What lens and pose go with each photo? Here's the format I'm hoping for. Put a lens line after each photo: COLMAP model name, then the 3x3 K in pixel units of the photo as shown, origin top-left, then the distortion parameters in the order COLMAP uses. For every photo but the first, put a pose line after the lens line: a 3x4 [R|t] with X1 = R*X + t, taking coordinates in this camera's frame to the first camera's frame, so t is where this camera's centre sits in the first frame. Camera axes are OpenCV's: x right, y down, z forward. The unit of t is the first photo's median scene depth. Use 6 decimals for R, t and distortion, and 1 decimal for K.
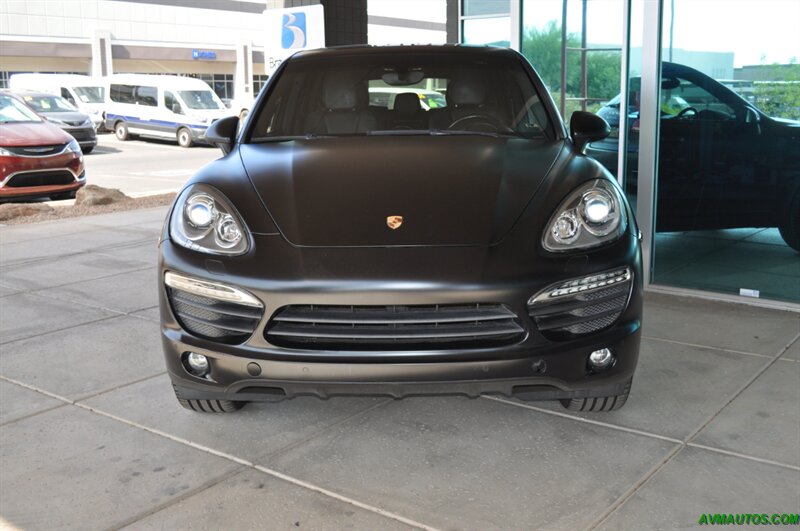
lens RADIAL K [[864.7, 0, 397.0], [0, 864.7, 266.0], [0, 0, 1]] dist [-0.042558, 0.008998]
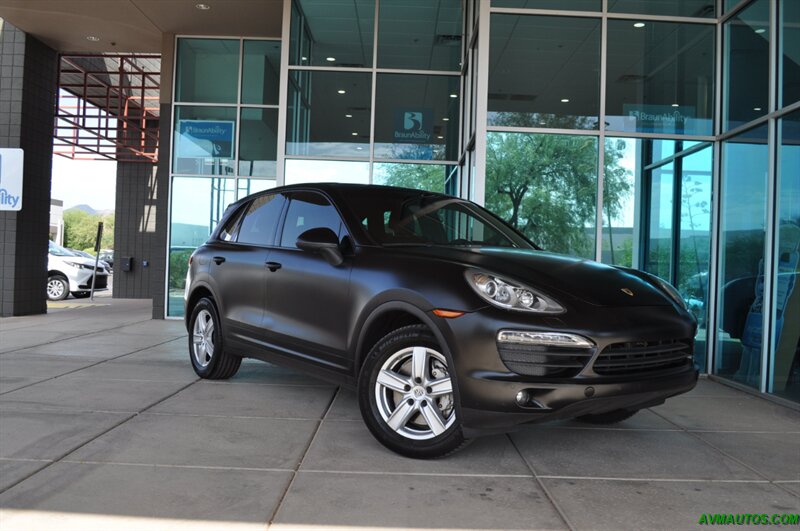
lens RADIAL K [[721.6, 0, 399.8], [0, 721.6, 264.9], [0, 0, 1]] dist [-0.069534, 0.006765]
pose [[0.785630, 0.042680, 0.617223, -1.009750], [0.074678, 0.983782, -0.163081, 0.073225], [-0.614173, 0.174215, 0.769701, 0.226273]]
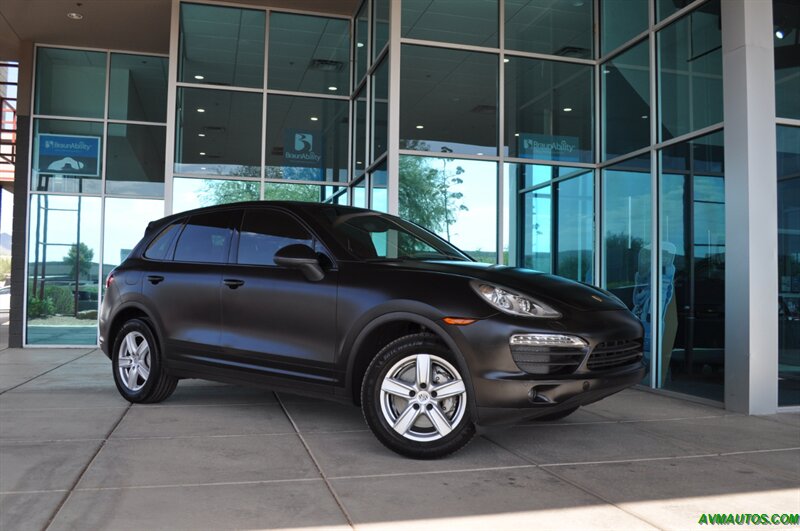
lens RADIAL K [[721.6, 0, 399.8], [0, 721.6, 264.9], [0, 0, 1]] dist [-0.069534, 0.006765]
pose [[0.601933, 0.055628, 0.796607, -1.281649], [0.130930, 0.977195, -0.167172, 0.068001], [-0.787740, 0.204926, 0.580922, 0.403357]]
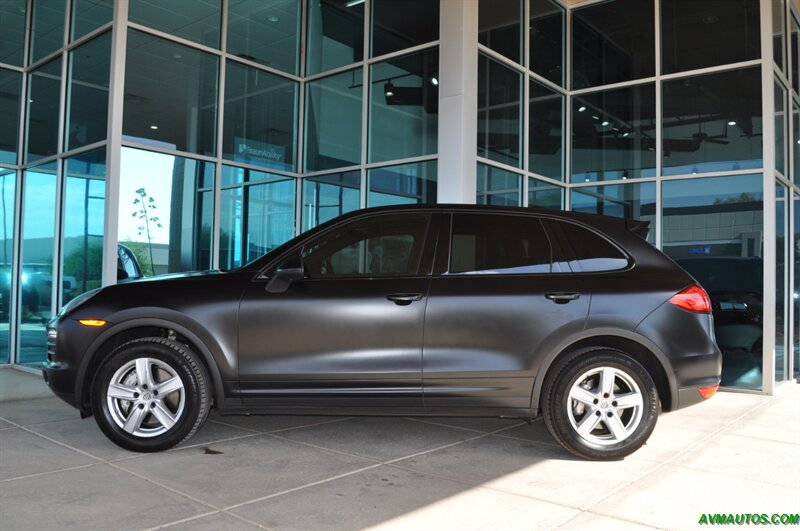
lens RADIAL K [[680.6, 0, 398.2], [0, 680.6, 266.7], [0, 0, 1]] dist [-0.071211, 0.005153]
pose [[0.031668, 0.047386, 0.998375, -1.420267], [0.171368, 0.983827, -0.052131, -0.058826], [-0.984698, 0.172740, 0.023036, 0.865026]]
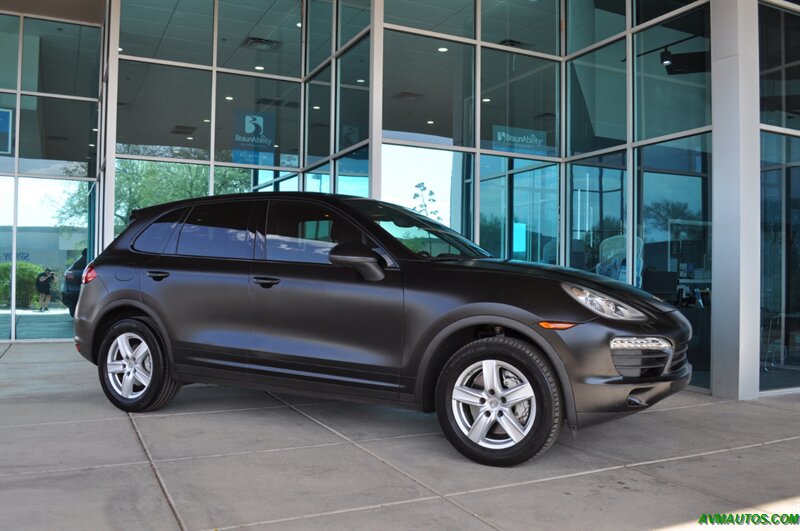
lens RADIAL K [[708.8, 0, 399.0], [0, 708.8, 265.3], [0, 0, 1]] dist [-0.066306, 0.006445]
pose [[0.434459, 0.033158, 0.900081, -1.411887], [0.154644, 0.981736, -0.110811, -0.035074], [-0.887317, 0.187335, 0.421396, 0.759869]]
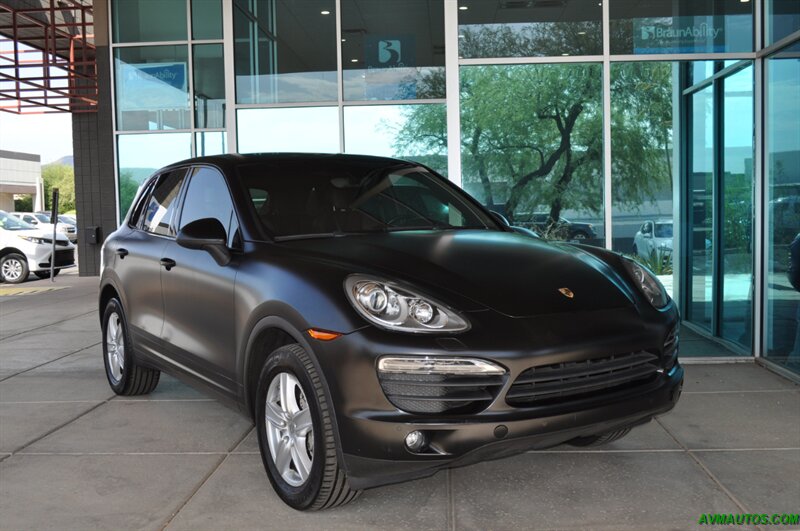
lens RADIAL K [[864.7, 0, 397.0], [0, 864.7, 266.0], [0, 0, 1]] dist [-0.042558, 0.008998]
pose [[0.825707, -0.042759, 0.562476, -0.786299], [0.119691, 0.987699, -0.100620, 0.005283], [-0.551255, 0.150406, 0.820668, 0.122094]]
